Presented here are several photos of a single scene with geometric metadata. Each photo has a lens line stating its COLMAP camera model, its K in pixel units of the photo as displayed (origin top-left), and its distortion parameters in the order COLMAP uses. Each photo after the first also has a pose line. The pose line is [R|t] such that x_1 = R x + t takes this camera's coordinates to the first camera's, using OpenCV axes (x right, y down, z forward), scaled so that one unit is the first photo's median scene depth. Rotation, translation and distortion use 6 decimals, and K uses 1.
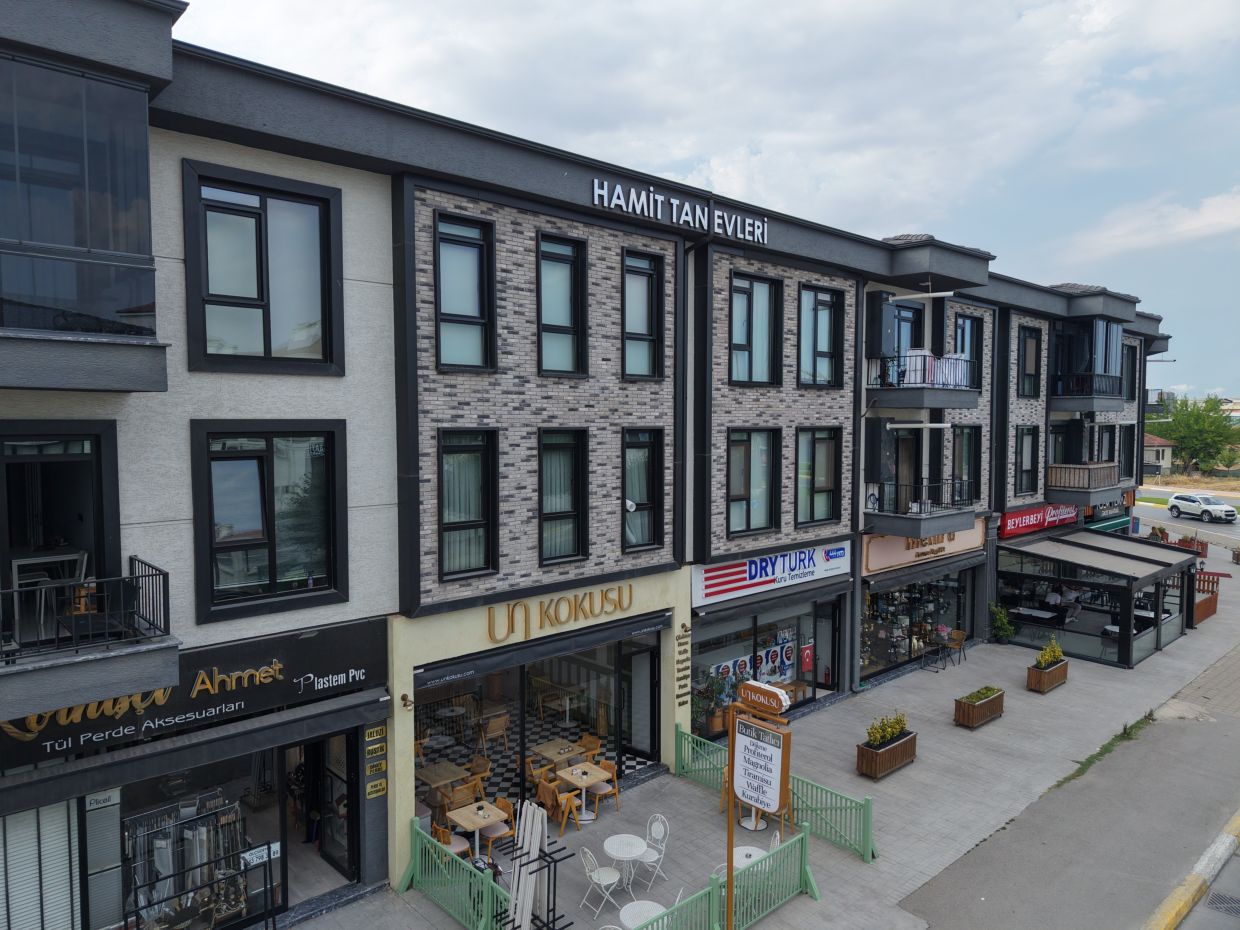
lens RADIAL K [[832.0, 0, 619.8], [0, 832.0, 465.5], [0, 0, 1]] dist [0.070282, -0.094116]
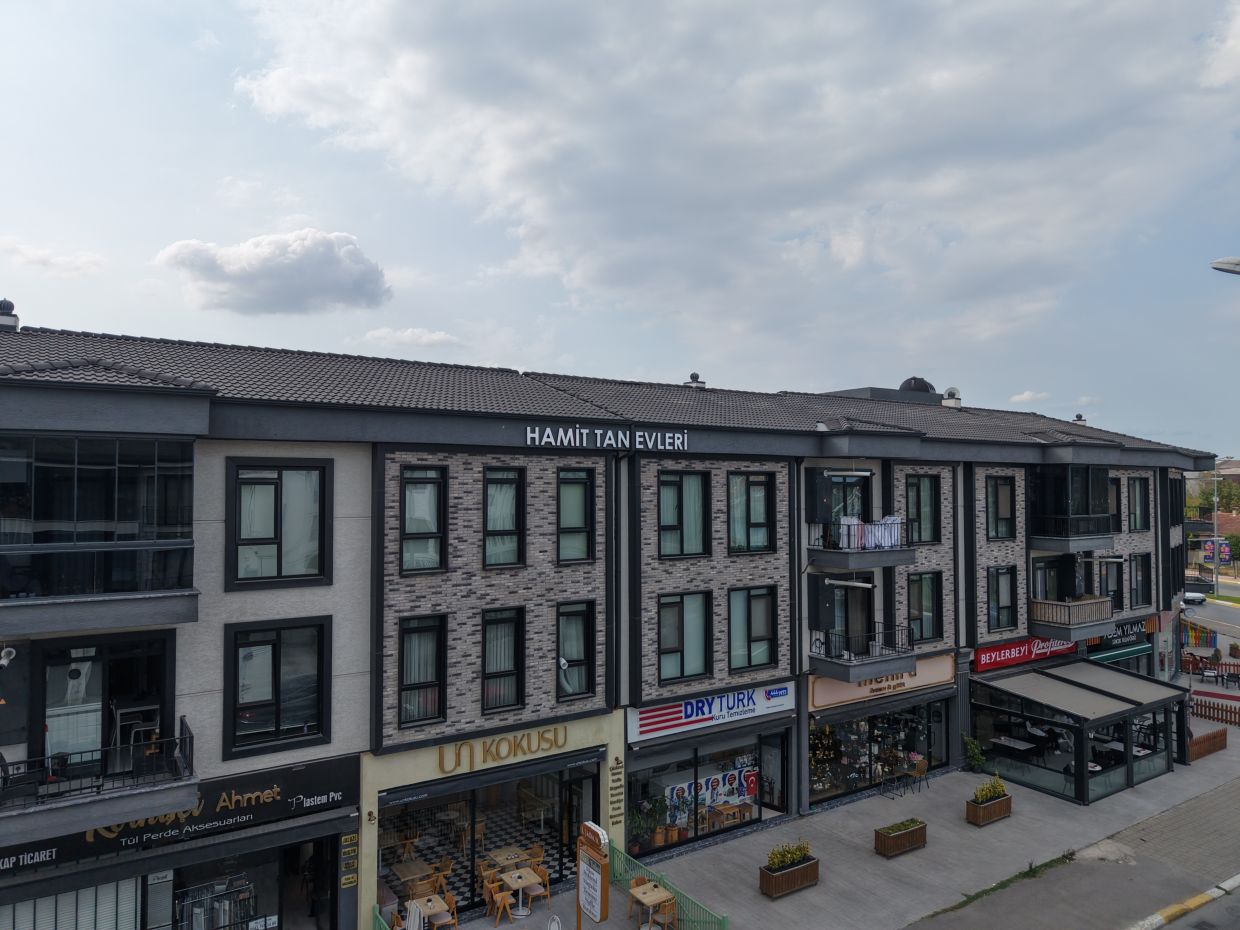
lens RADIAL K [[829.8, 0, 618.0], [0, 829.8, 462.2], [0, 0, 1]] dist [0.062068, -0.079092]
pose [[0.987199, -0.005795, -0.159388, 0.275498], [-0.007894, 0.996340, -0.085119, -0.139332], [0.159298, 0.085287, 0.983540, -0.256698]]
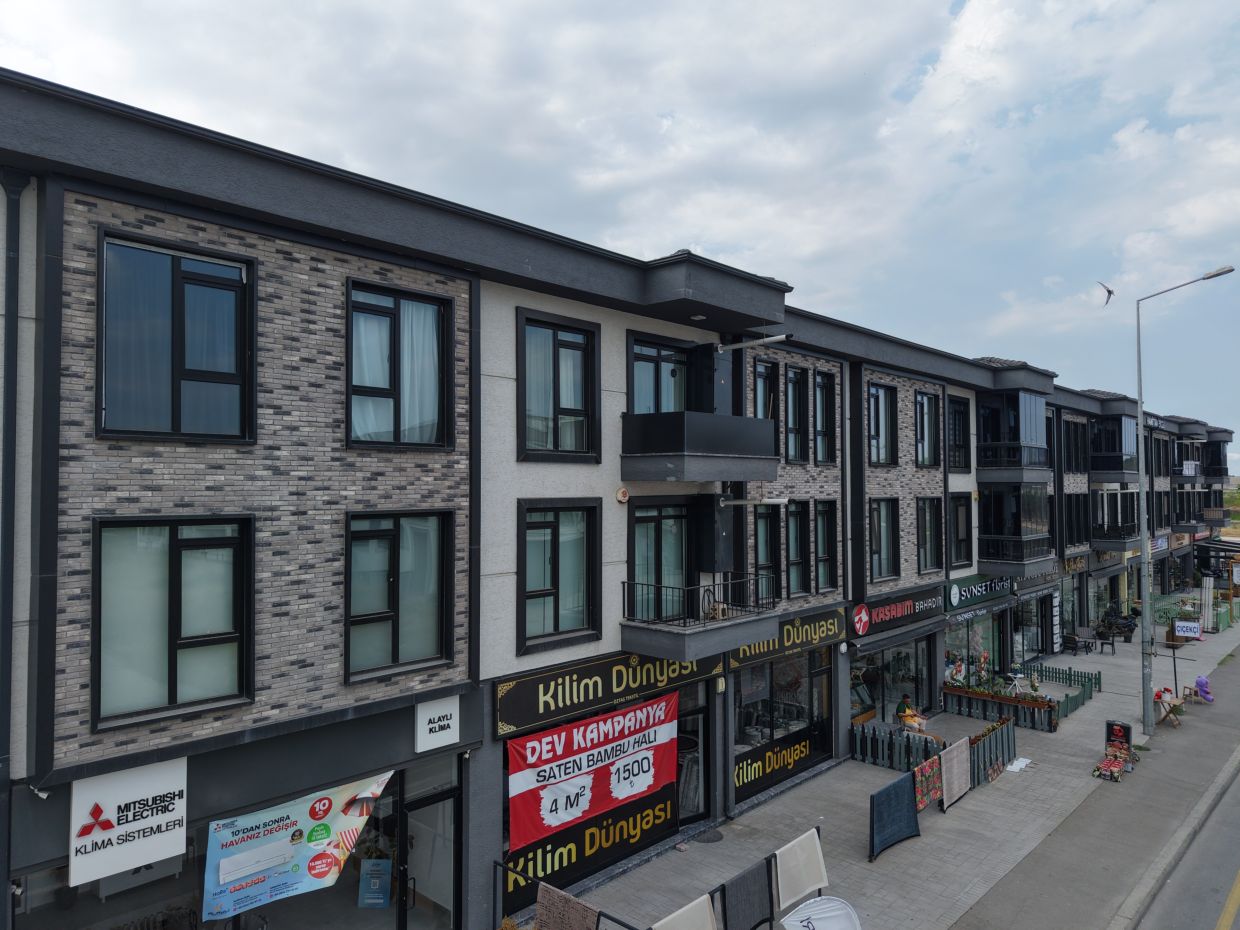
lens RADIAL K [[831.6, 0, 618.9], [0, 831.6, 463.8], [0, 0, 1]] dist [0.018750, -0.013970]
pose [[0.997099, -0.002884, 0.076065, -1.976066], [0.009350, 0.996355, -0.084788, 0.087149], [-0.075543, 0.085253, 0.993491, -1.782930]]
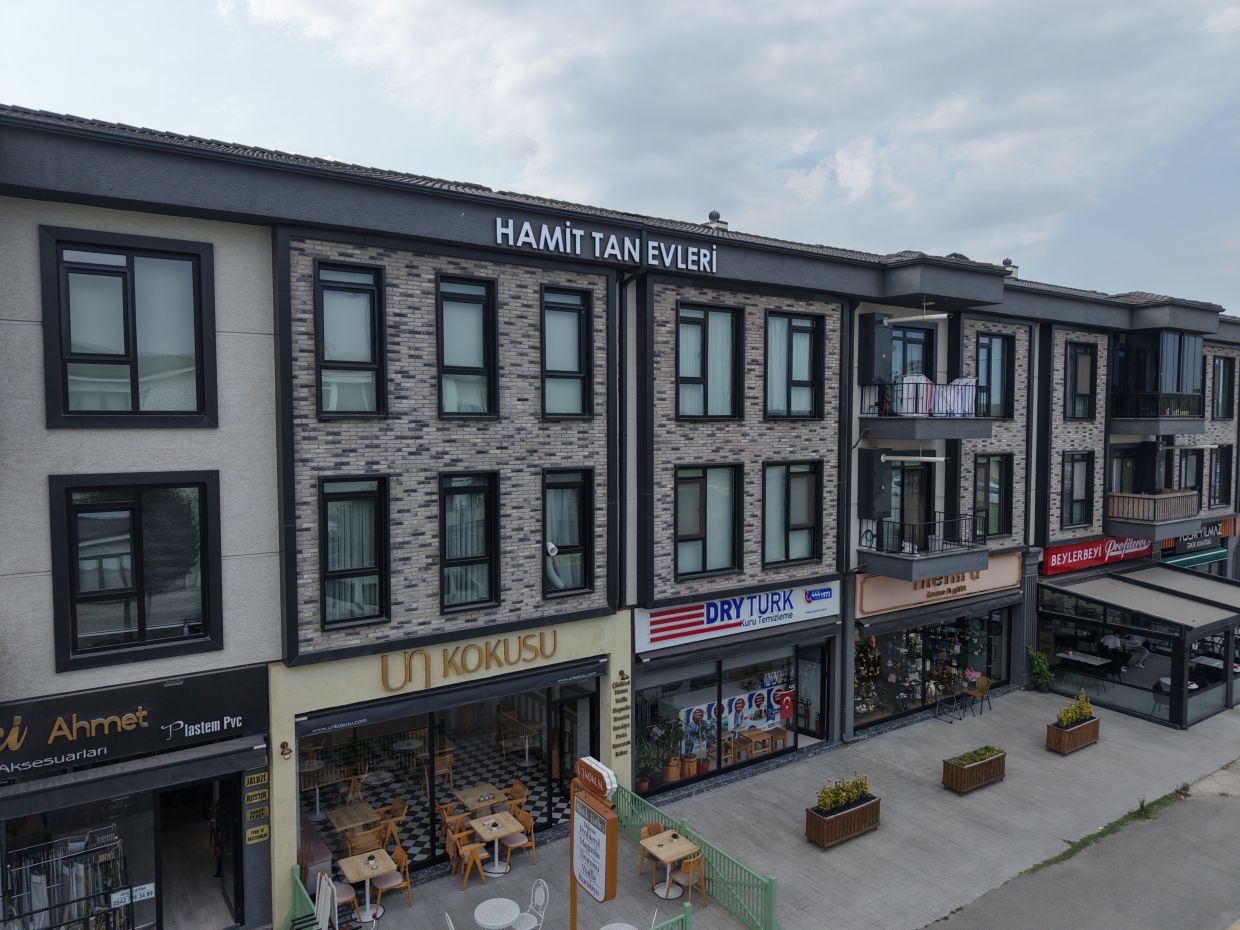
lens RADIAL K [[833.5, 0, 619.4], [0, 833.5, 463.1], [0, 0, 1]] dist [0.047907, -0.049946]
pose [[0.989069, 0.007035, -0.147286, 0.210928], [-0.007762, 0.999960, -0.004356, -0.043935], [0.147249, 0.005452, 0.989084, 0.048200]]
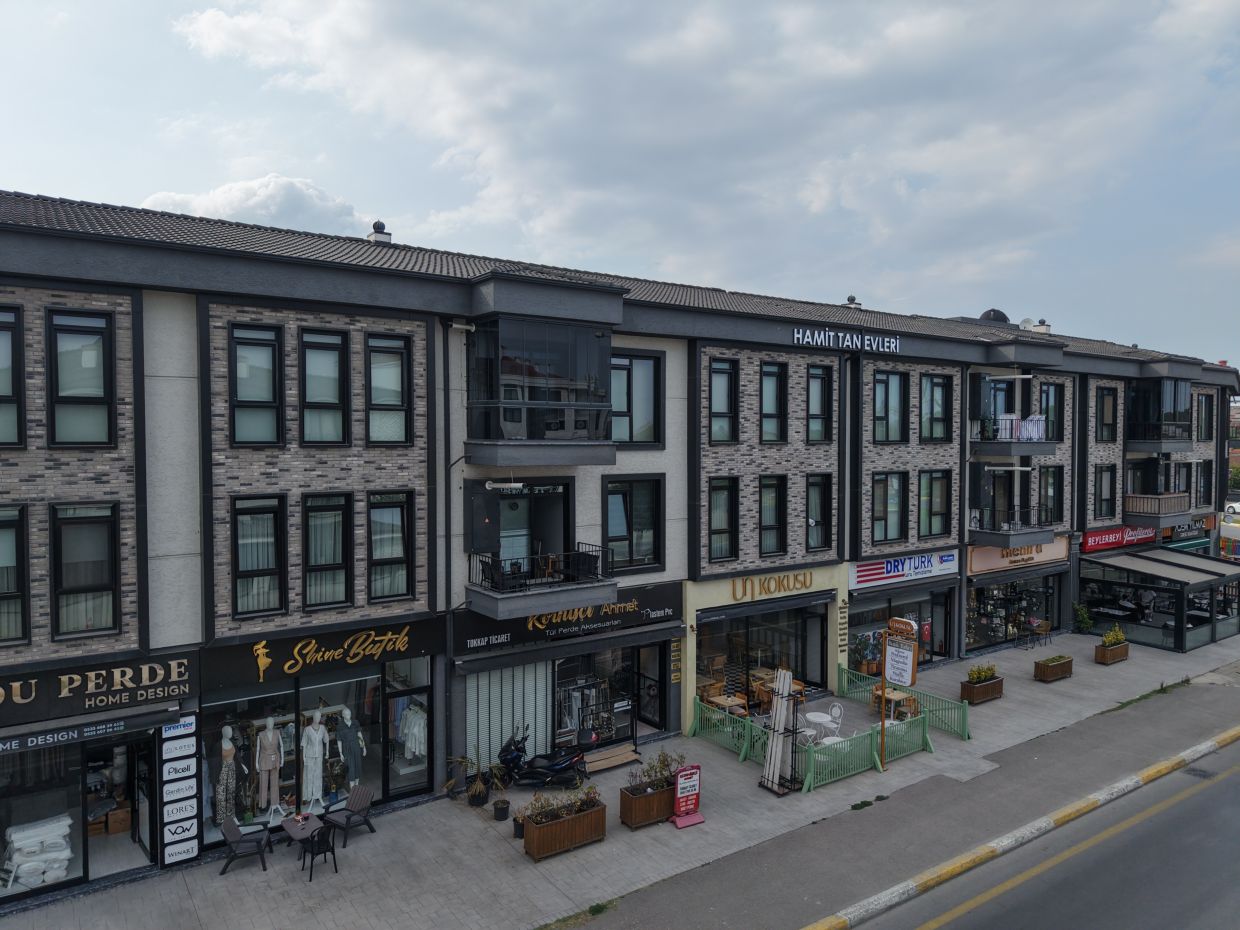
lens RADIAL K [[832.2, 0, 617.6], [0, 832.2, 463.0], [0, 0, 1]] dist [0.036476, -0.042476]
pose [[0.991167, 0.003427, -0.132574, -0.132067], [-0.006714, 0.999681, -0.024349, -0.021868], [0.132448, 0.025024, 0.990874, -0.587351]]
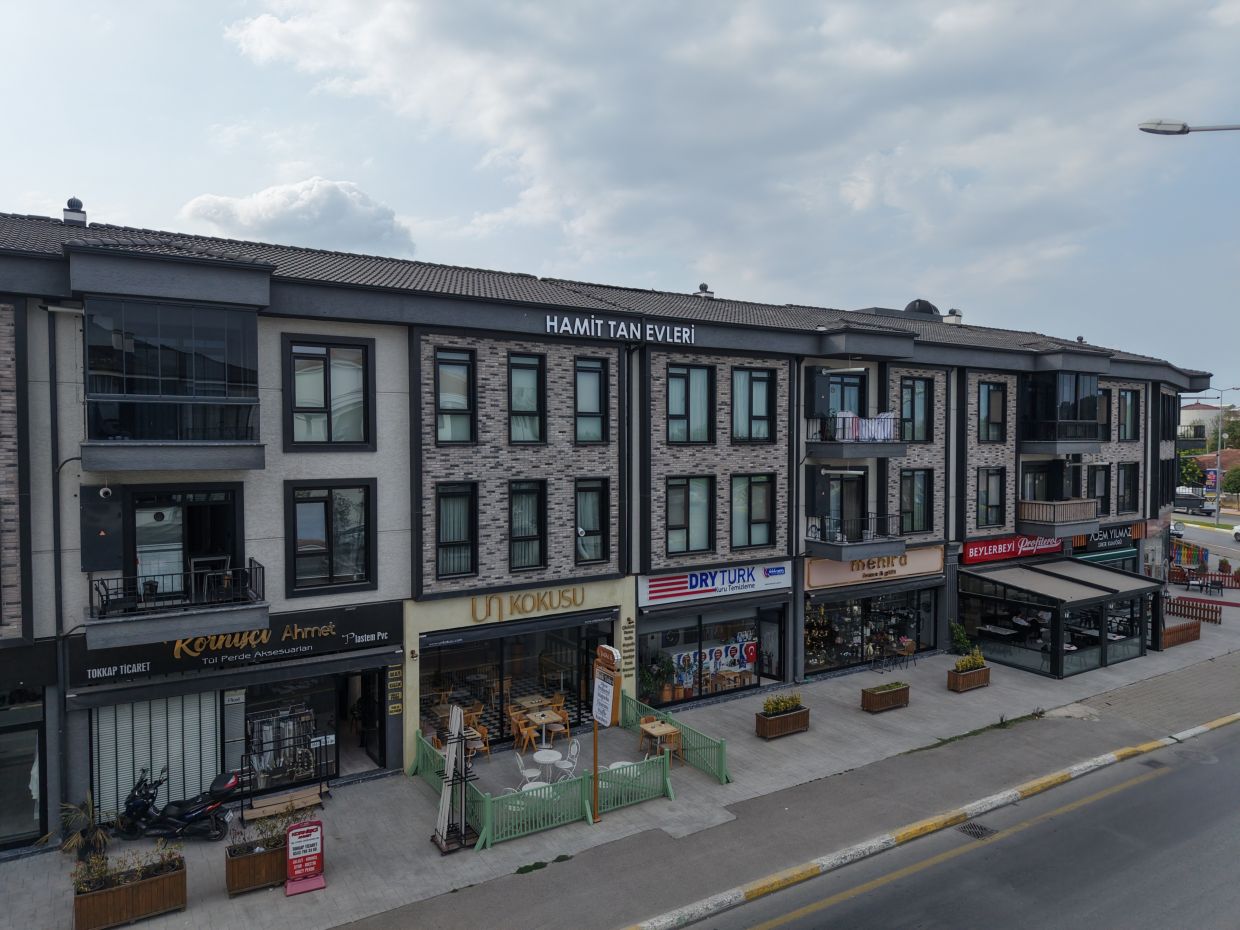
lens RADIAL K [[829.8, 0, 618.0], [0, 829.8, 462.2], [0, 0, 1]] dist [0.062068, -0.079092]
pose [[0.984406, 0.004472, -0.175854, 0.297259], [-0.009018, 0.999645, -0.025060, -0.033970], [0.175680, 0.026255, 0.984097, -0.367307]]
